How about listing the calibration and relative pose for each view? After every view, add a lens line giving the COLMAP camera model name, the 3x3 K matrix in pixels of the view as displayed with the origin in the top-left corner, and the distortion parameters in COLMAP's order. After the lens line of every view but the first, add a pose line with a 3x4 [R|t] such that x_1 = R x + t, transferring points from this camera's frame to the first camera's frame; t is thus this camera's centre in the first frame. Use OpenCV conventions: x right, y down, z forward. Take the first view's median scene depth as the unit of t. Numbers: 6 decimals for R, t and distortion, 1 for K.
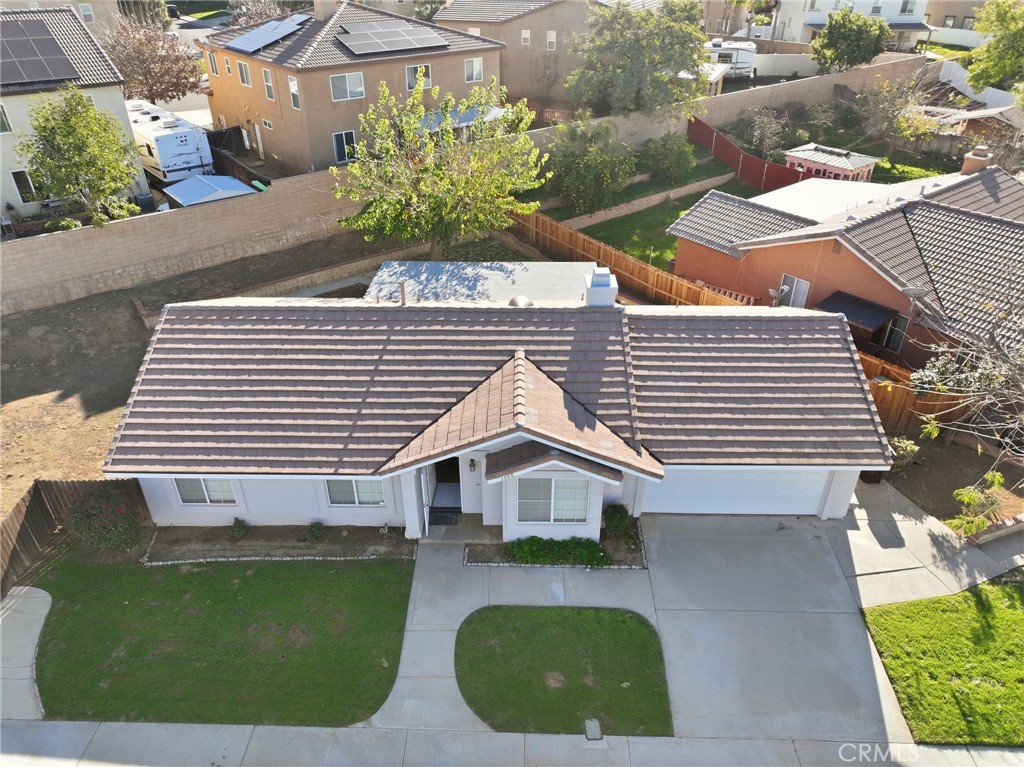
lens RADIAL K [[721.3, 0, 512.7], [0, 721.3, 384.3], [0, 0, 1]] dist [-0.002537, 0.020090]
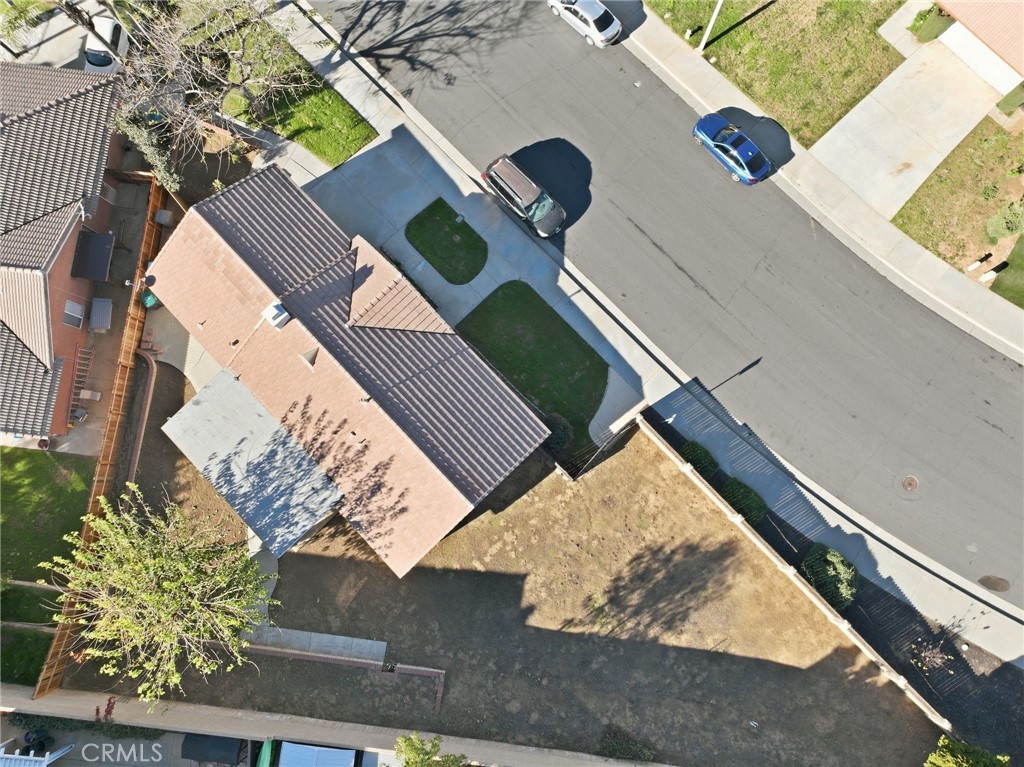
lens RADIAL K [[721.3, 0, 512.7], [0, 721.3, 384.3], [0, 0, 1]] dist [-0.002537, 0.020090]
pose [[-0.703027, -0.703722, 0.102607, -0.546574], [0.386285, -0.256729, 0.885931, -1.465860], [-0.597107, 0.662470, 0.452325, 0.084394]]
